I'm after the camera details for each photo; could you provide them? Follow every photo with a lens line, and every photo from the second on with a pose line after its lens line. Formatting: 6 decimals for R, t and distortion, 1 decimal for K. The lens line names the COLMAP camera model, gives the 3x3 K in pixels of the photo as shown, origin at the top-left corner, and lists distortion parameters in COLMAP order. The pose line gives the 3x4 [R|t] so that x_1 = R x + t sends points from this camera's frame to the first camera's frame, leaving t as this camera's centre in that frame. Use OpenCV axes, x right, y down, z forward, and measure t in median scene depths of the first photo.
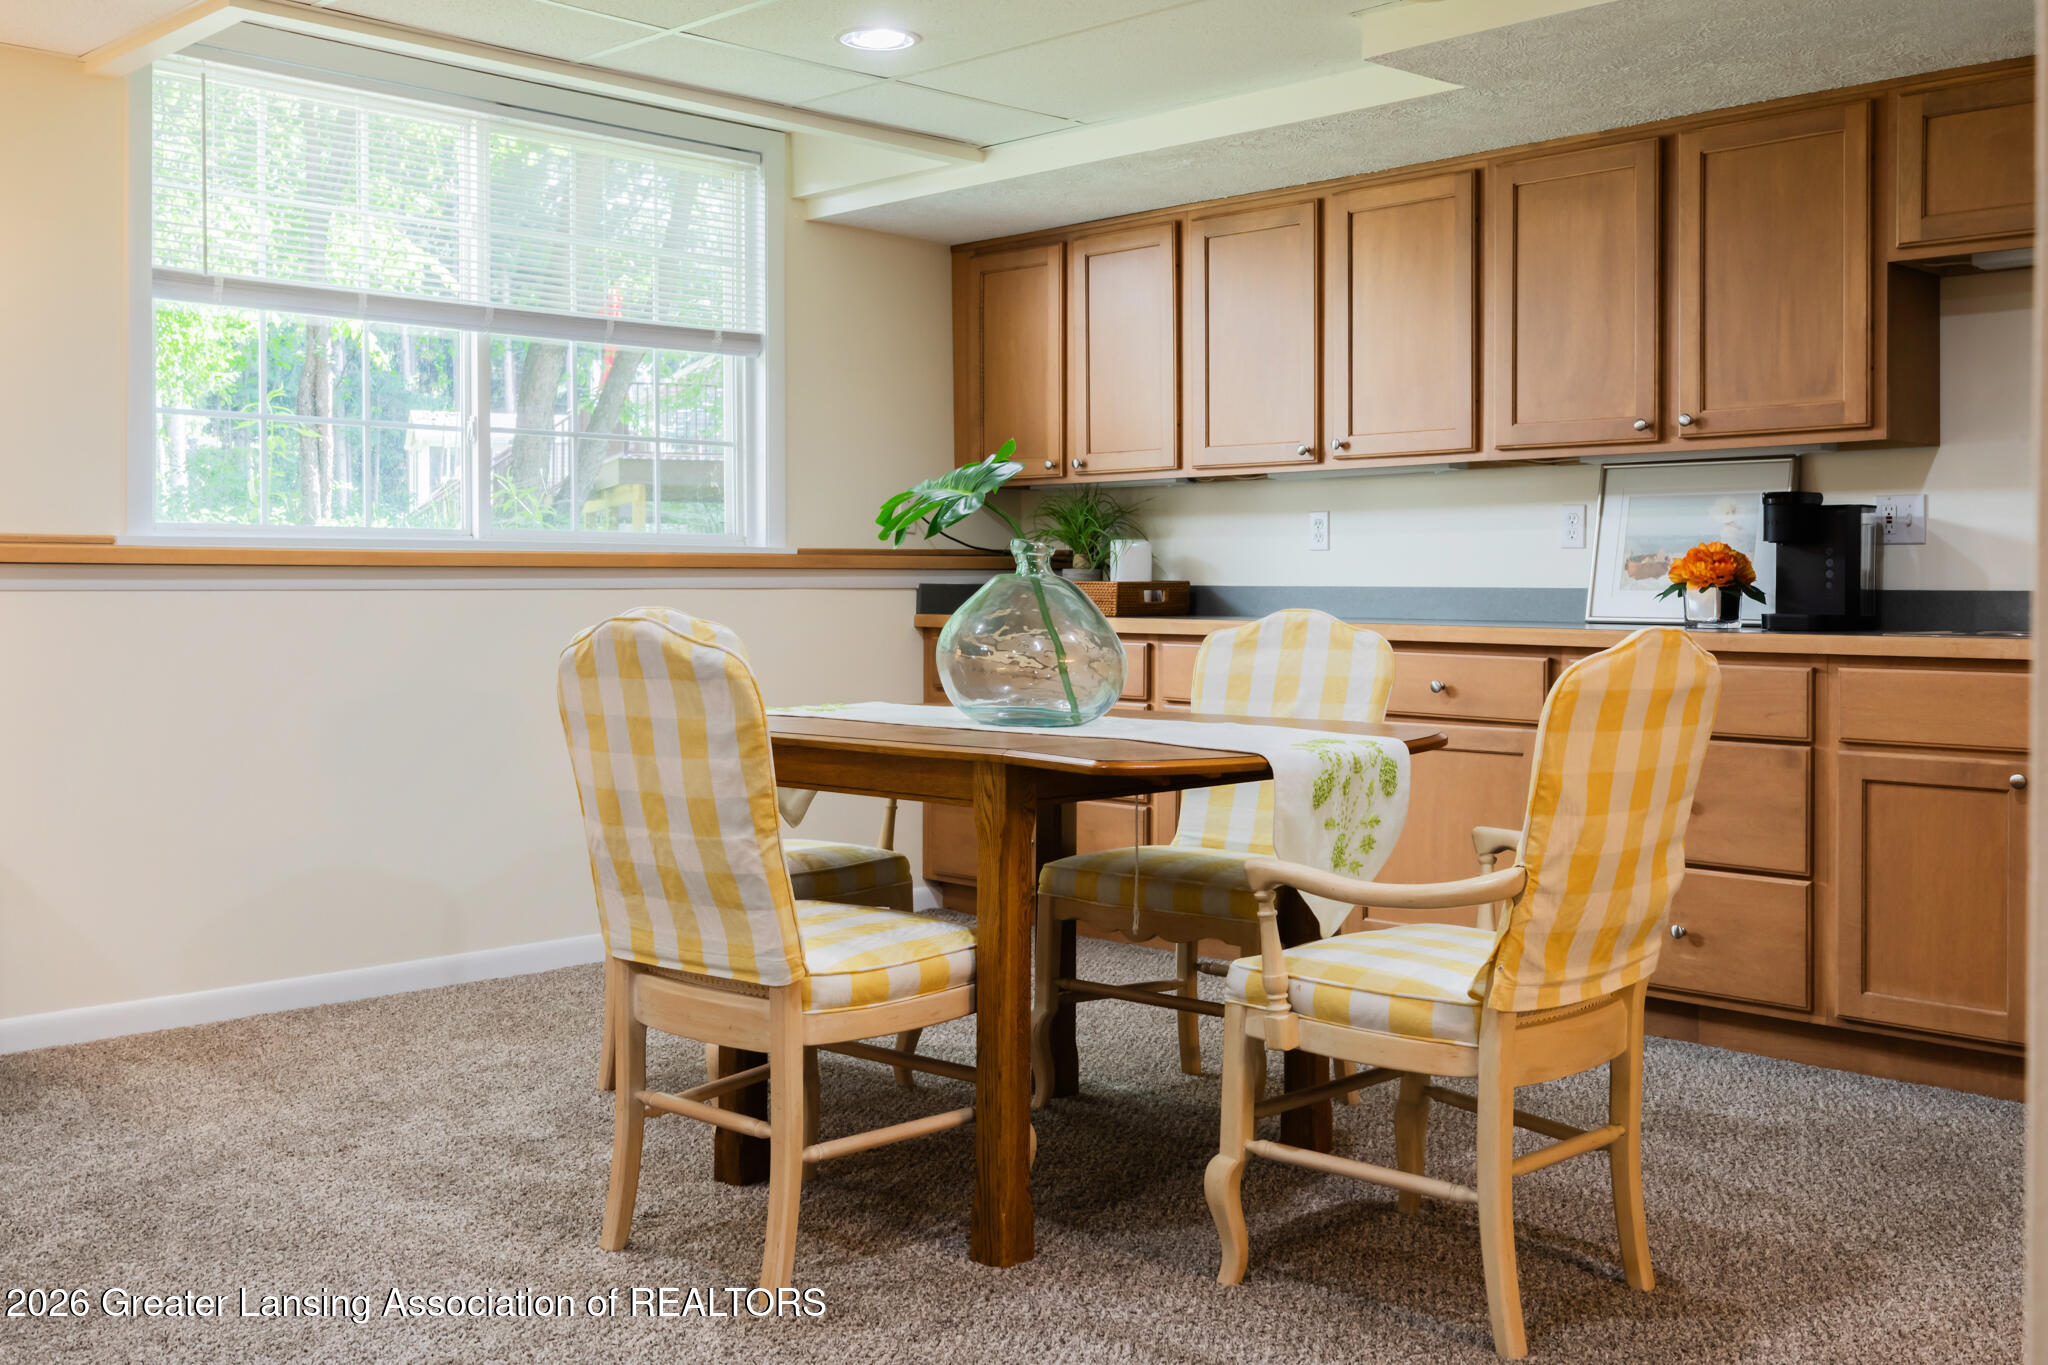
lens RADIAL K [[1993.0, 0, 1014.6], [0, 1993.0, 671.1], [0, 0, 1]] dist [-0.002107, 0.000000]
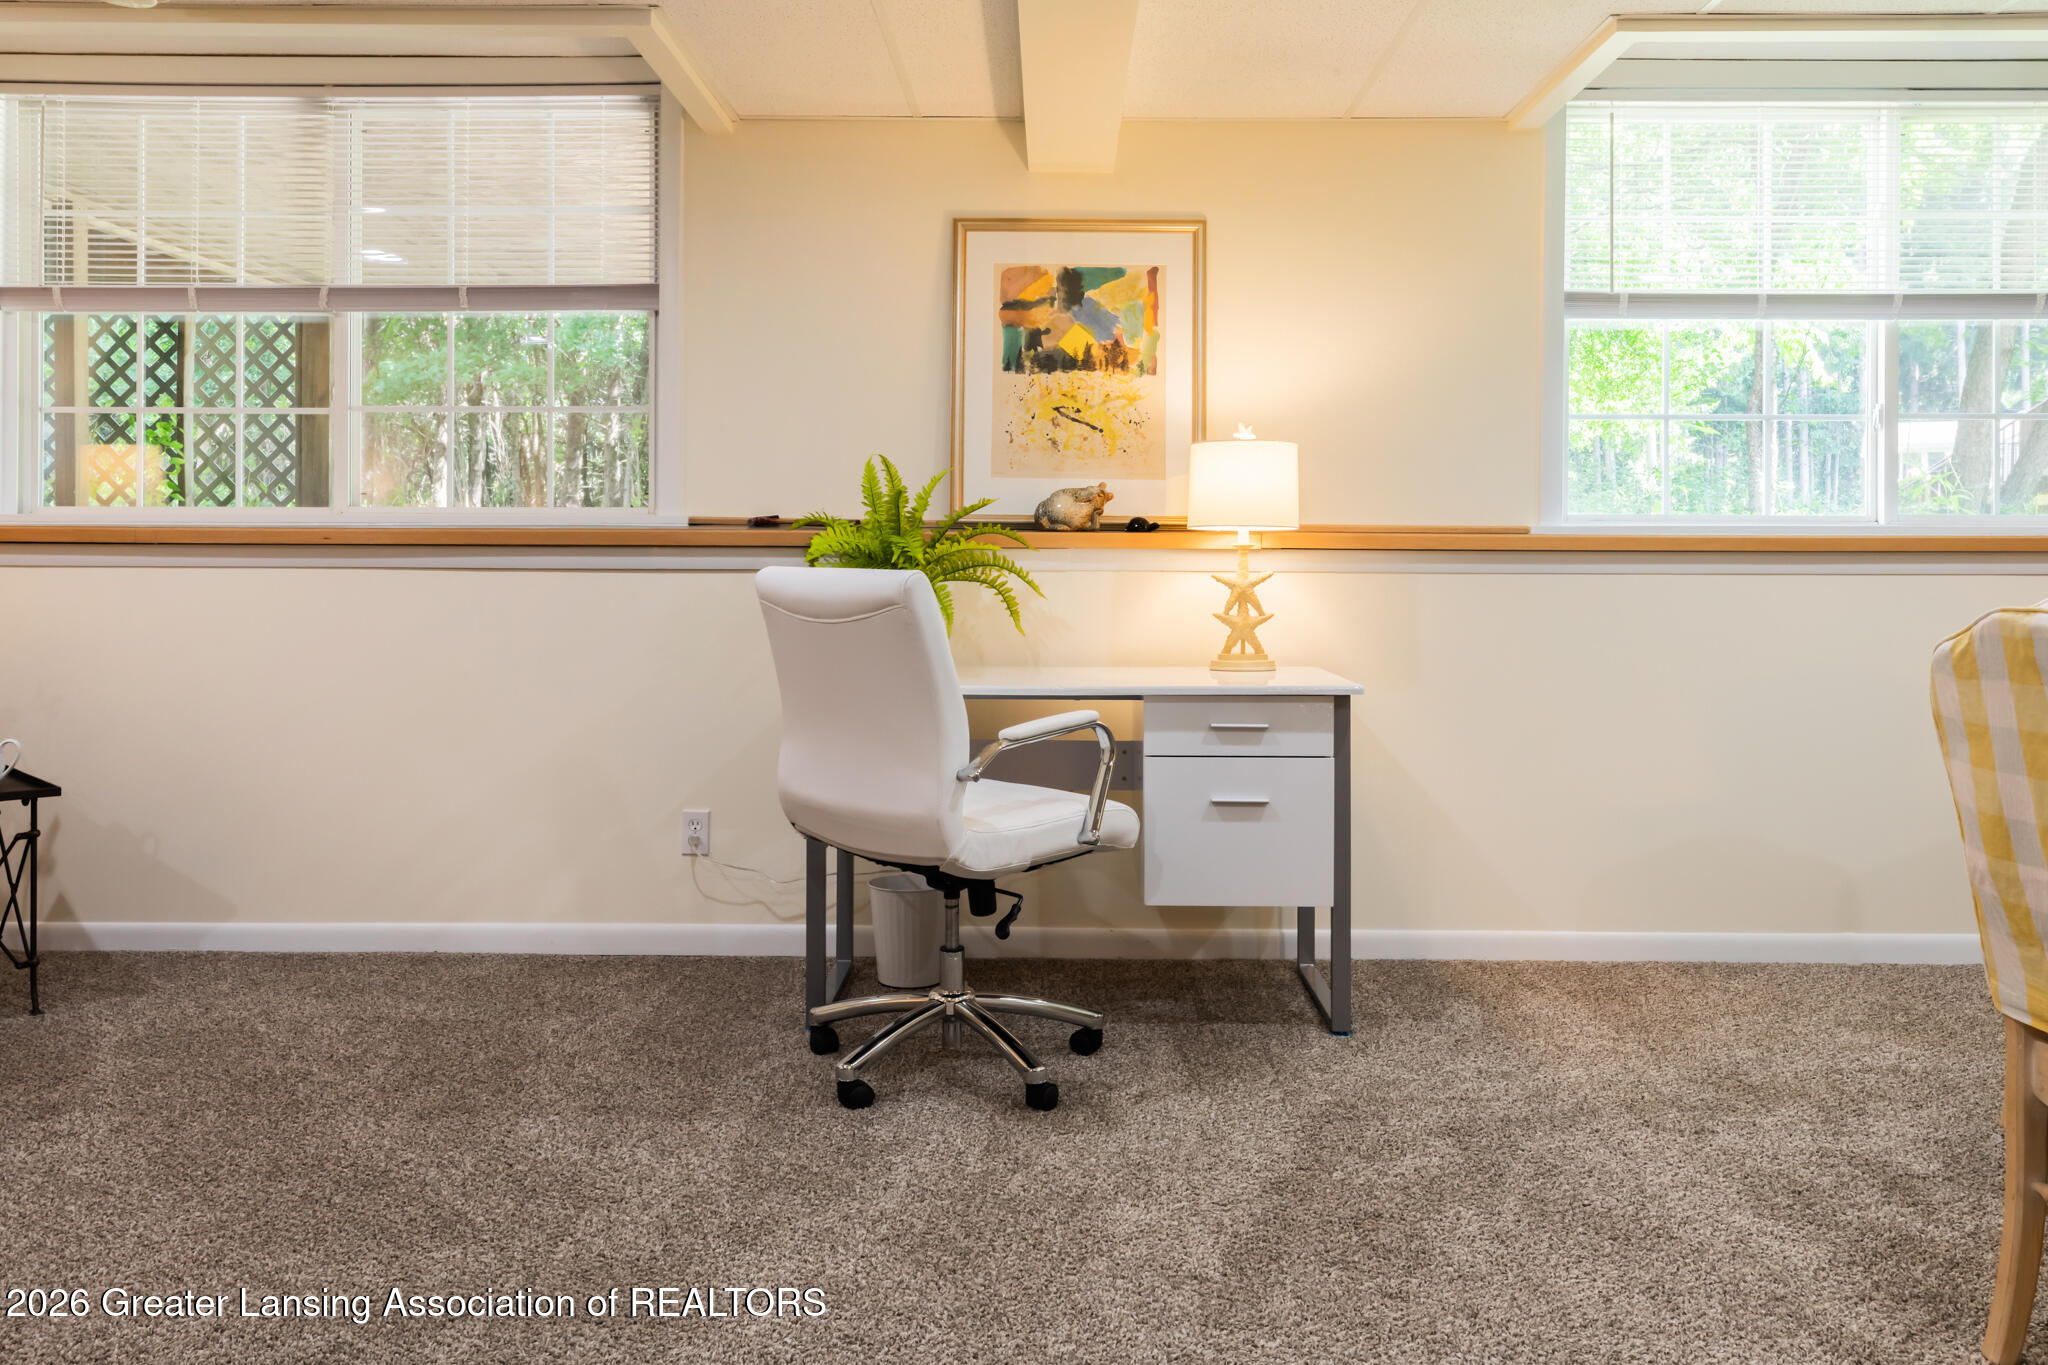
lens RADIAL K [[1545.7, 0, 1017.2], [0, 1545.7, 573.3], [0, 0, 1]] dist [0.011573, -0.007712]
pose [[0.700684, 0.004434, -0.713458, -0.018702], [-0.034019, 0.999051, -0.027201, -0.006250], [0.712660, 0.043330, 0.700170, 0.163540]]
